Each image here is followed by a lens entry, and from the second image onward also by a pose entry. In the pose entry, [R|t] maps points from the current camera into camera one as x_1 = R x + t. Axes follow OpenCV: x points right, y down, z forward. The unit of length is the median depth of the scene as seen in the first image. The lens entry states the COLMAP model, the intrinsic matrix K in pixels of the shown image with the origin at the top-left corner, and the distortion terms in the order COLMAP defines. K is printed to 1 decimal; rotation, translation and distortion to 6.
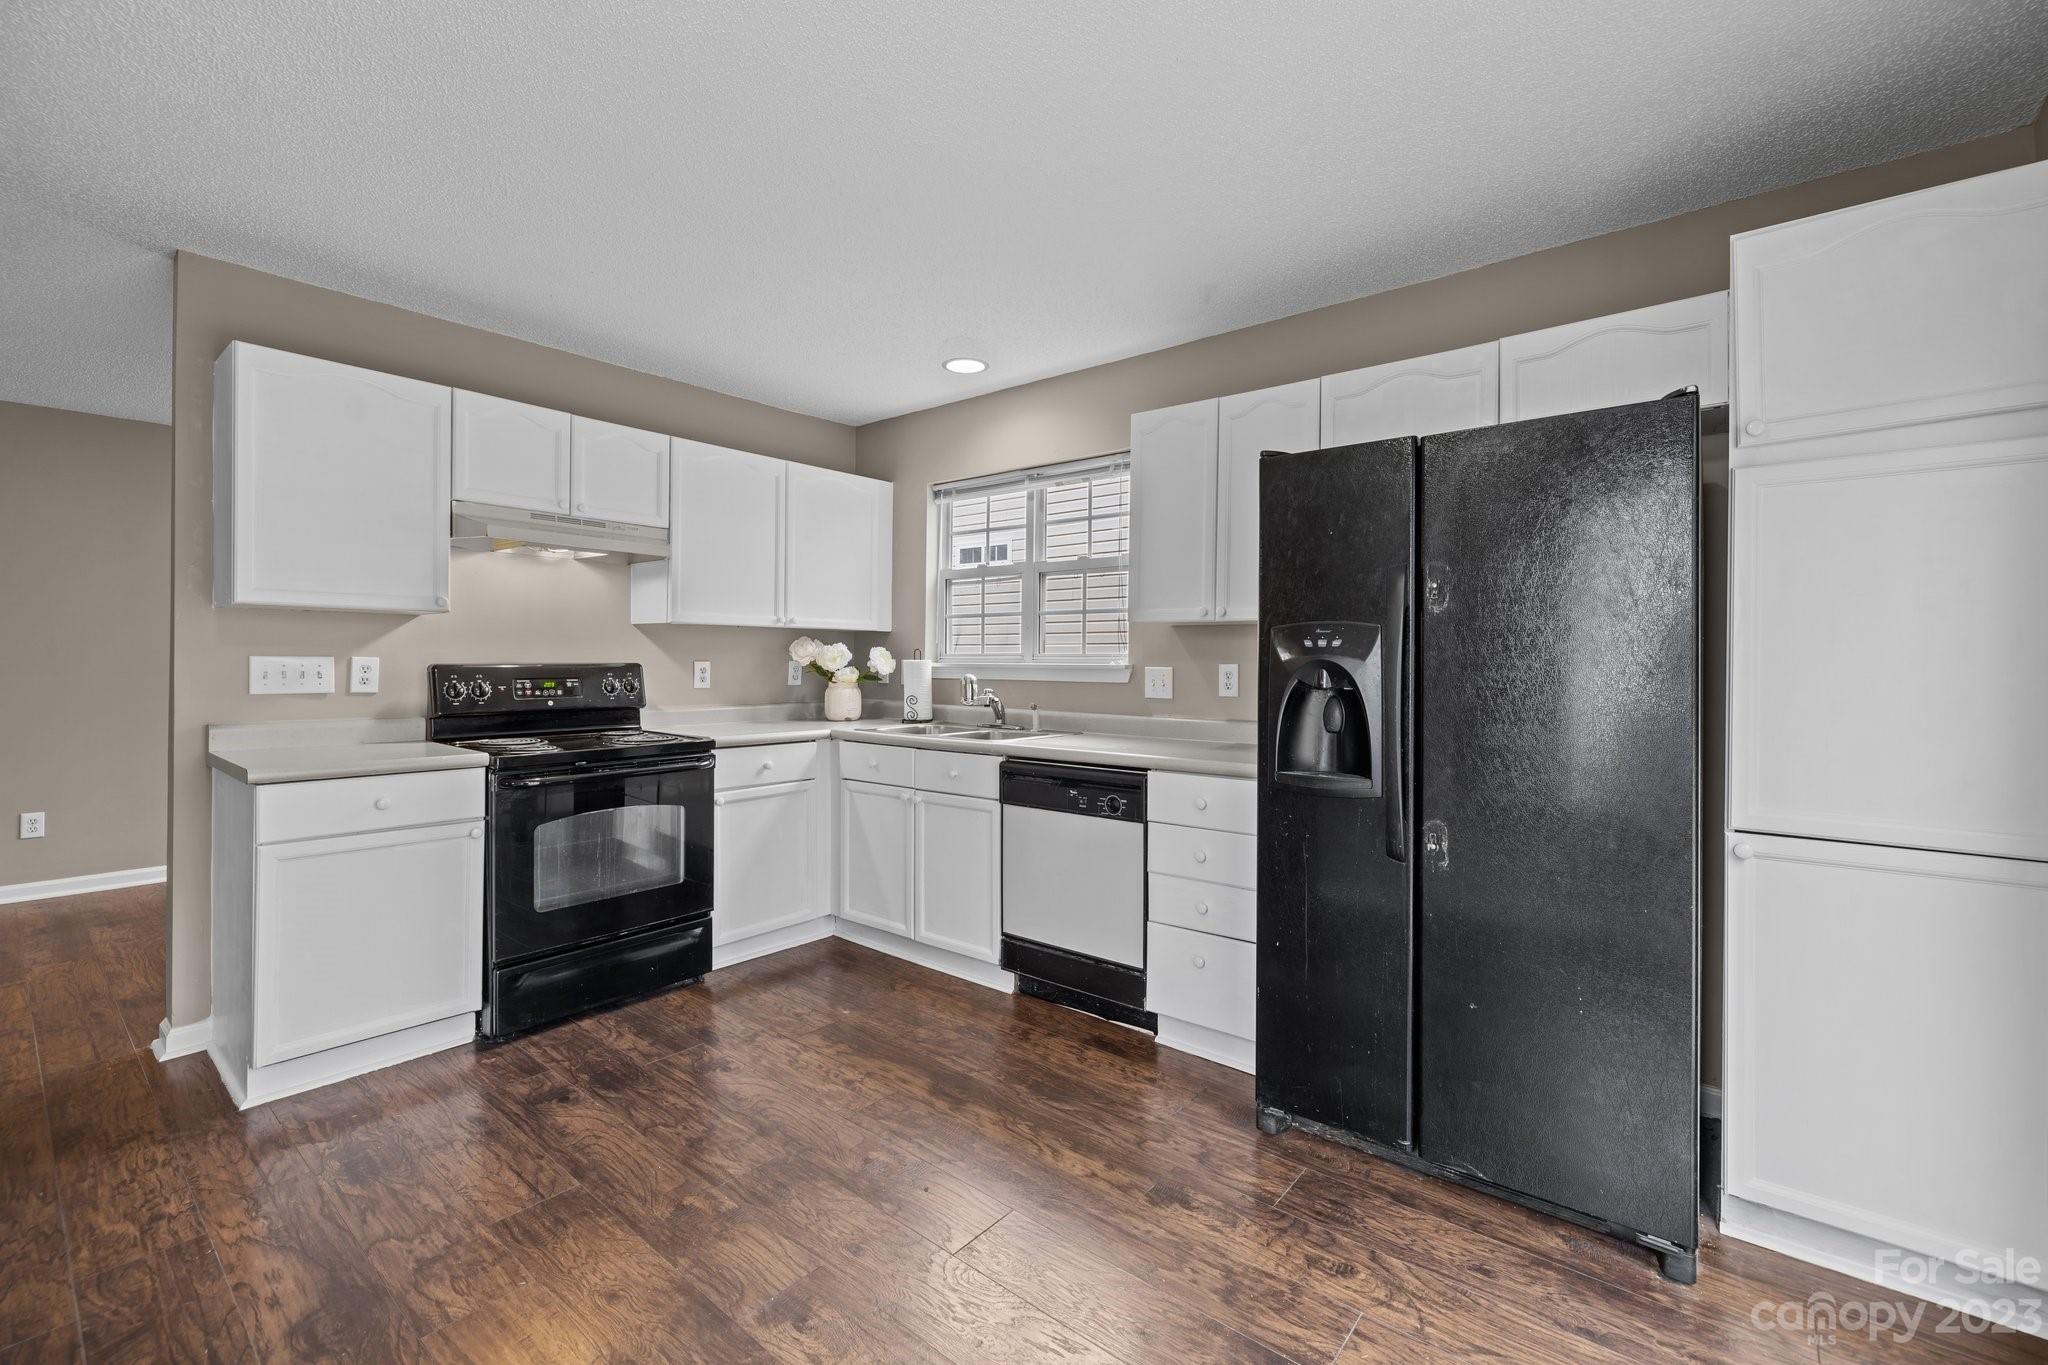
lens RADIAL K [[866.5, 0, 1023.5], [0, 866.5, 650.2], [0, 0, 1]] dist [0.002081, 0.000251]
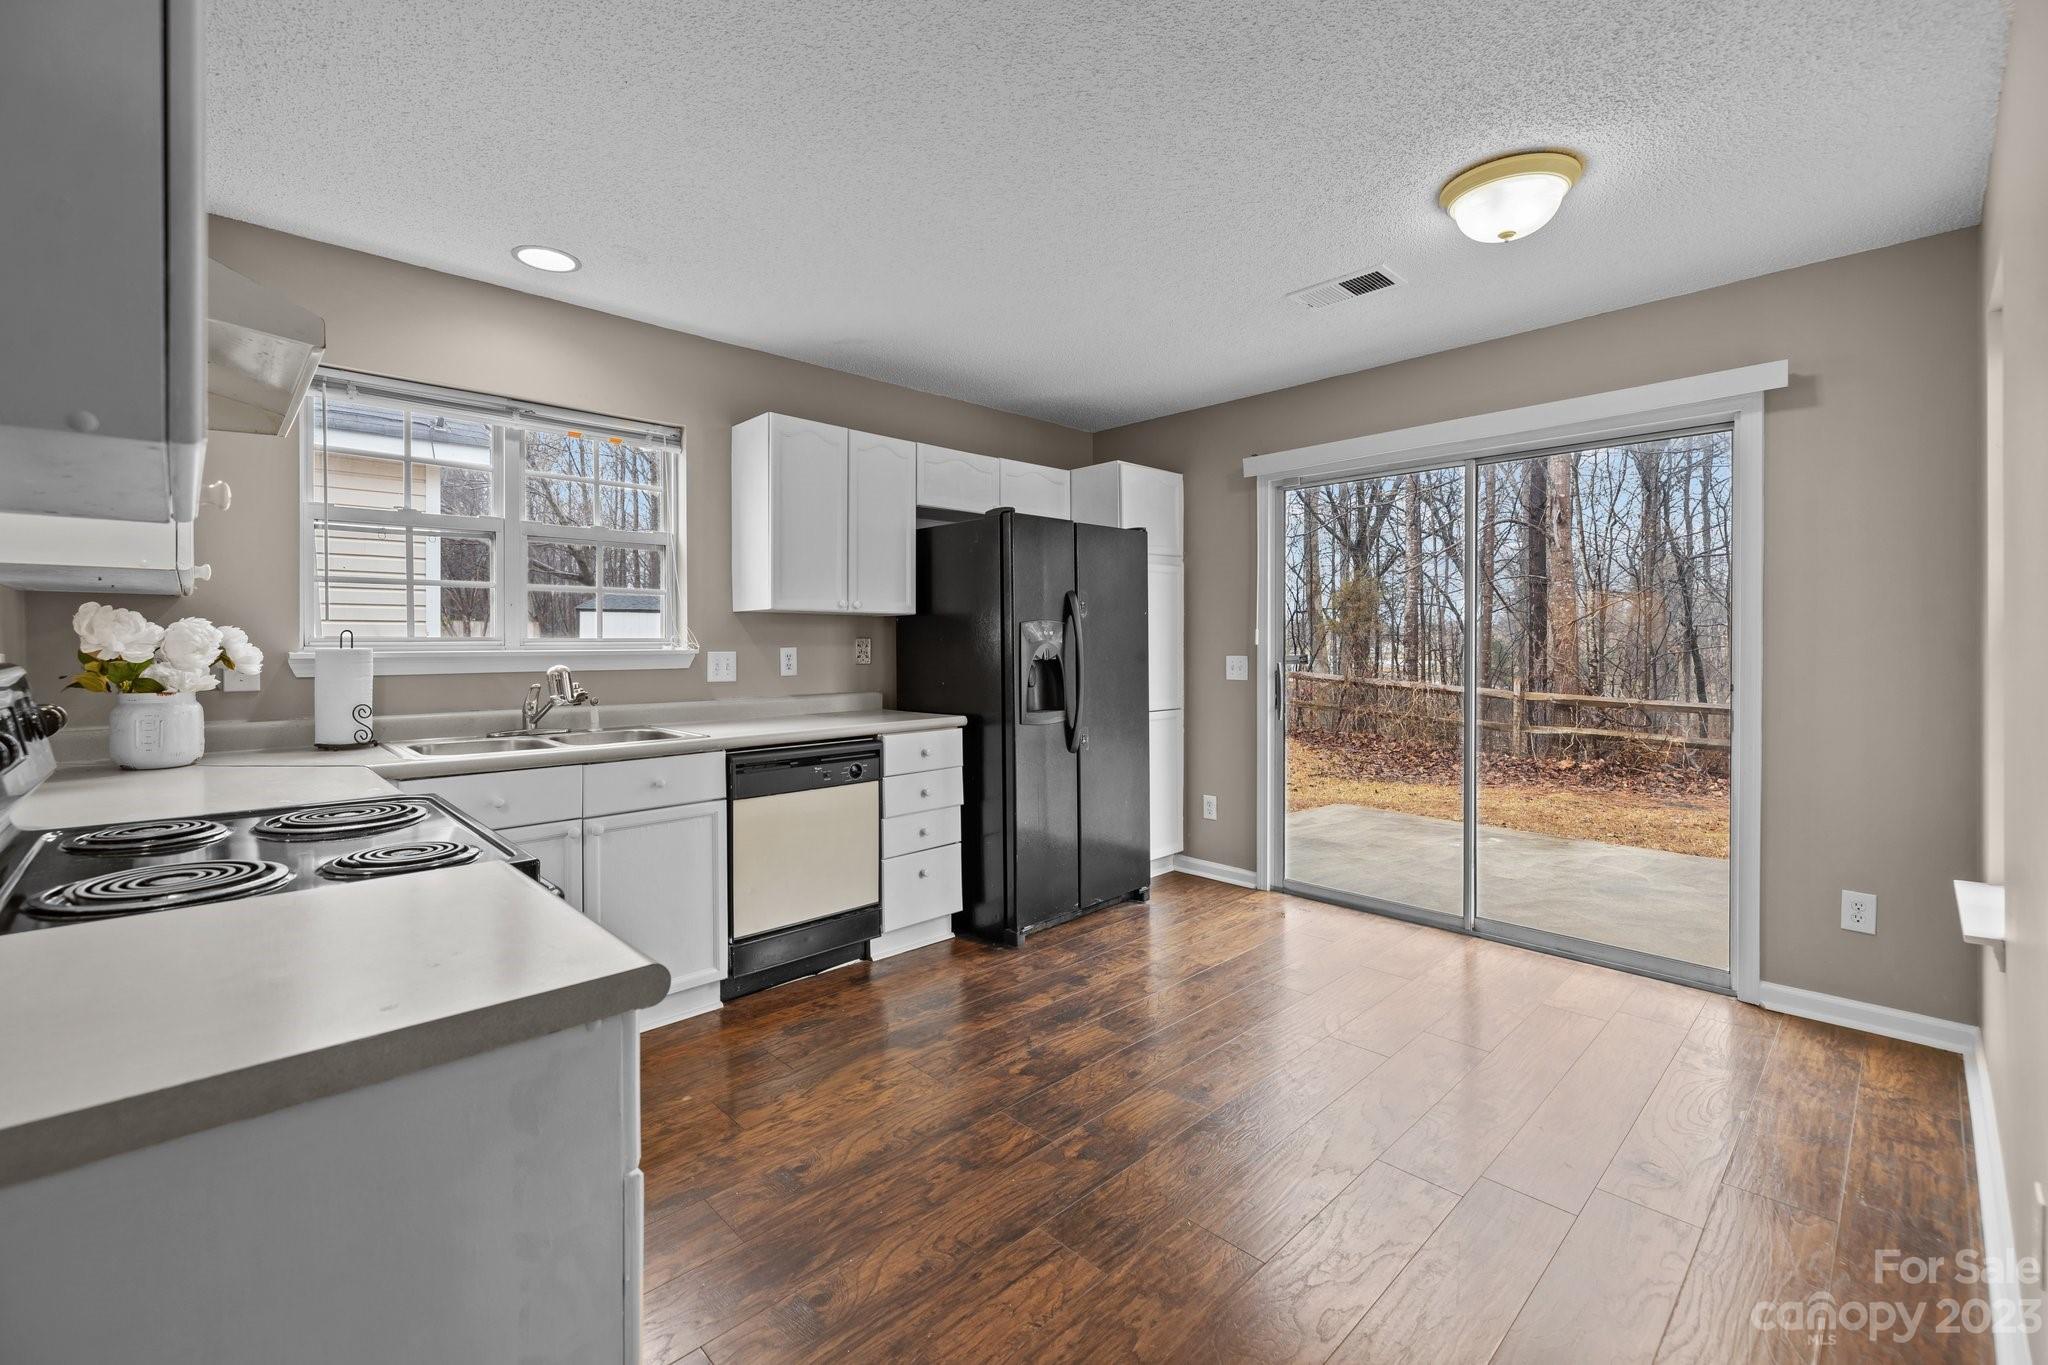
lens RADIAL K [[866.5, 0, 1023.5], [0, 866.5, 650.2], [0, 0, 1]] dist [0.002081, 0.000251]
pose [[0.106718, -0.009279, 0.994246, -1.028758], [-0.002404, 0.999951, 0.009590, 0.009546], [-0.994286, -0.003414, 0.106691, 0.679807]]
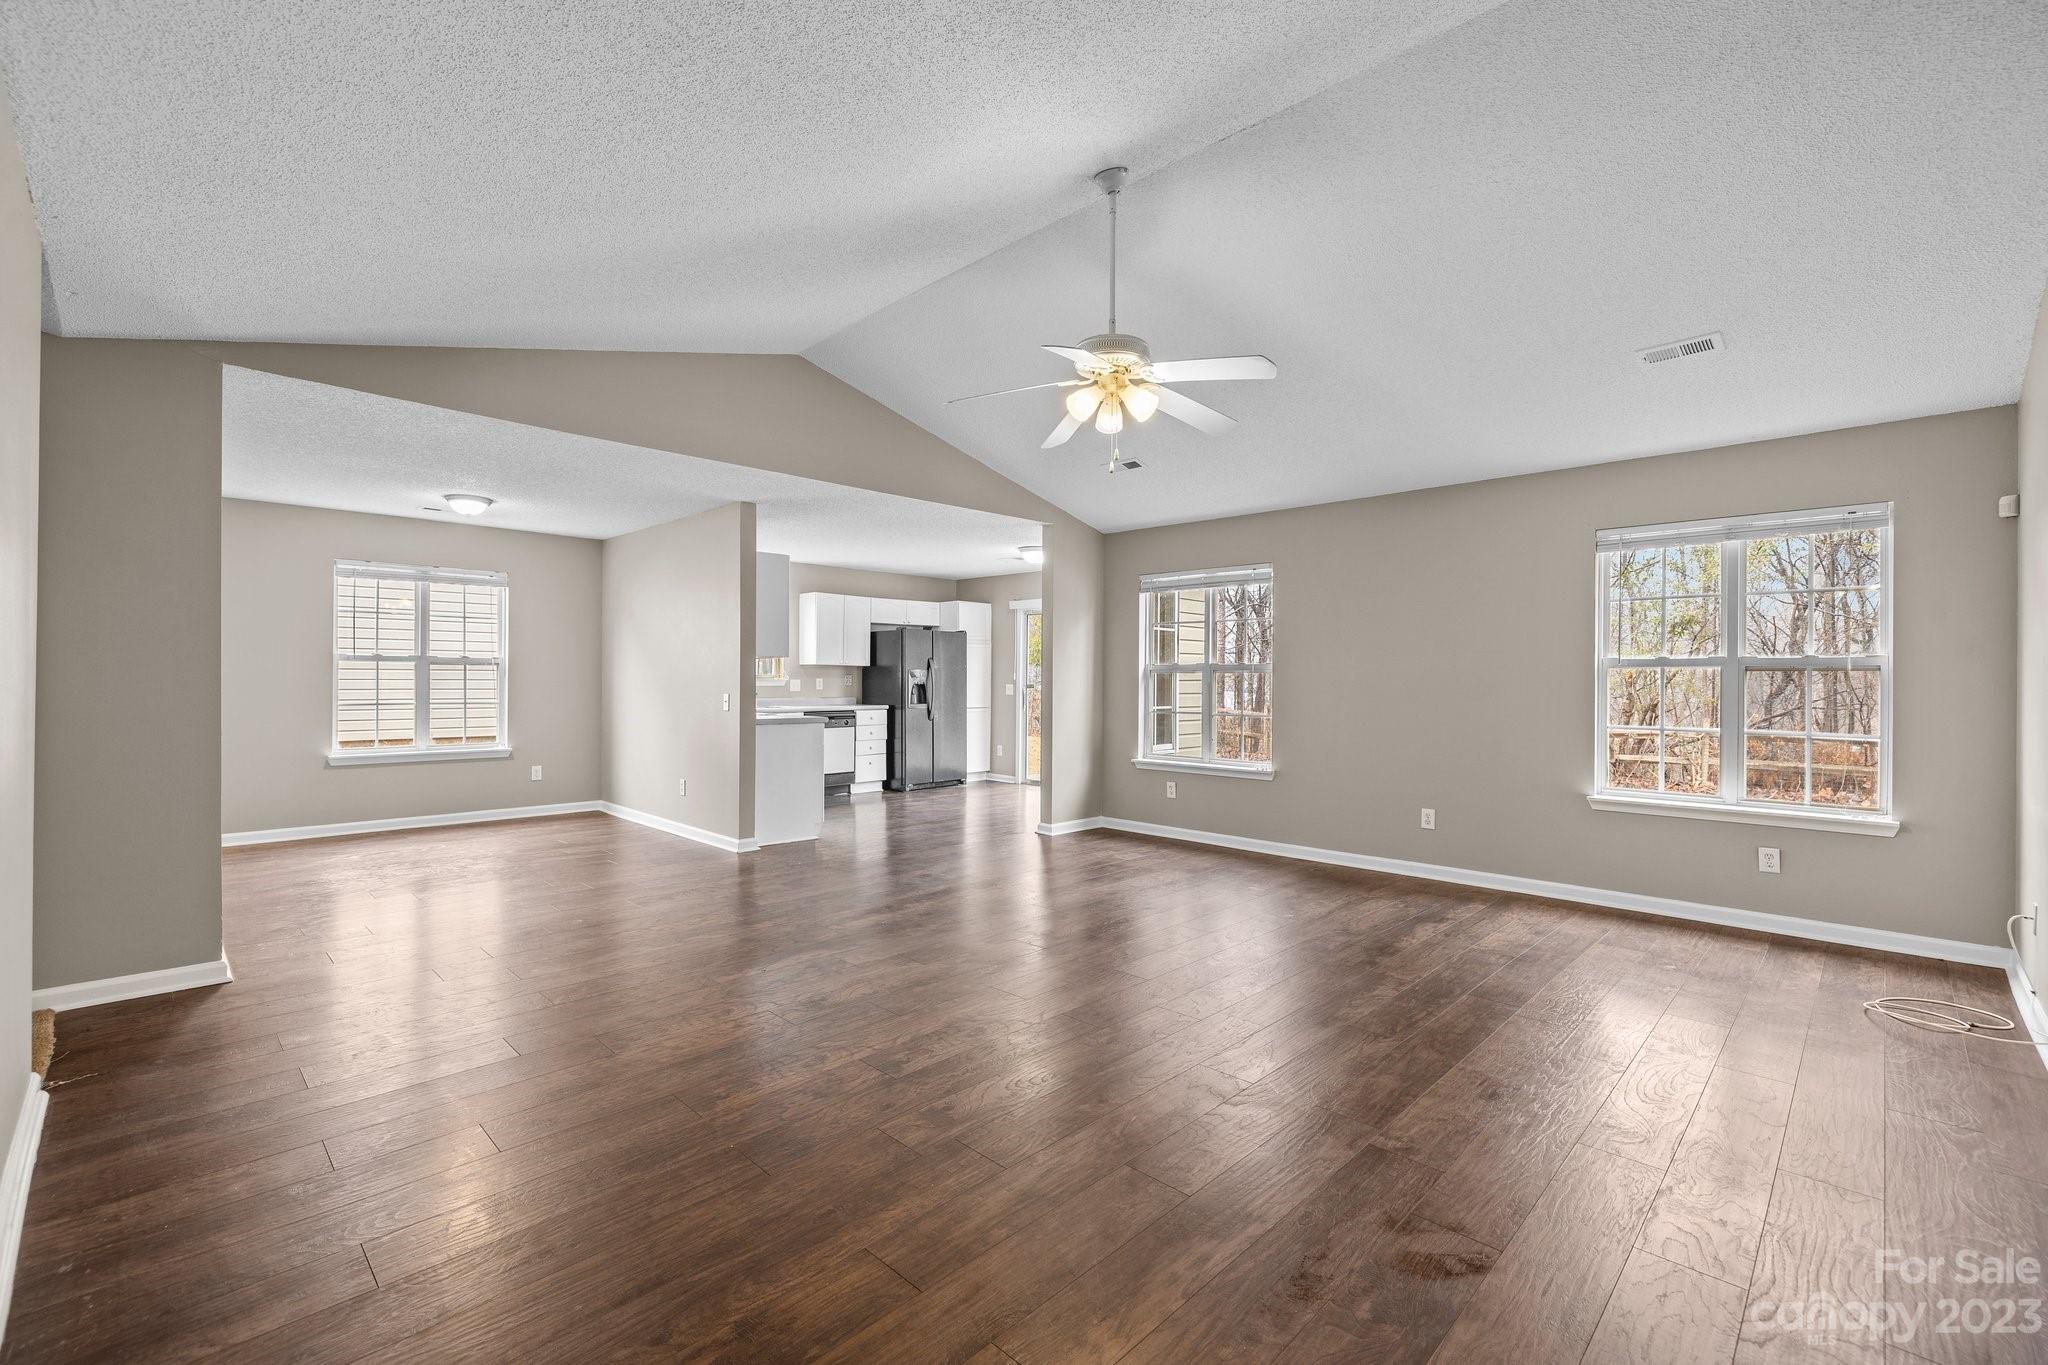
lens RADIAL K [[870.3, 0, 1026.3], [0, 870.3, 676.0], [0, 0, 1]] dist [-0.006937, 0.000060]
pose [[0.078321, 0.004113, 0.996920, -3.119611], [-0.013095, 0.999909, -0.003096, 0.008964], [-0.996842, -0.012812, 0.078368, 0.095024]]
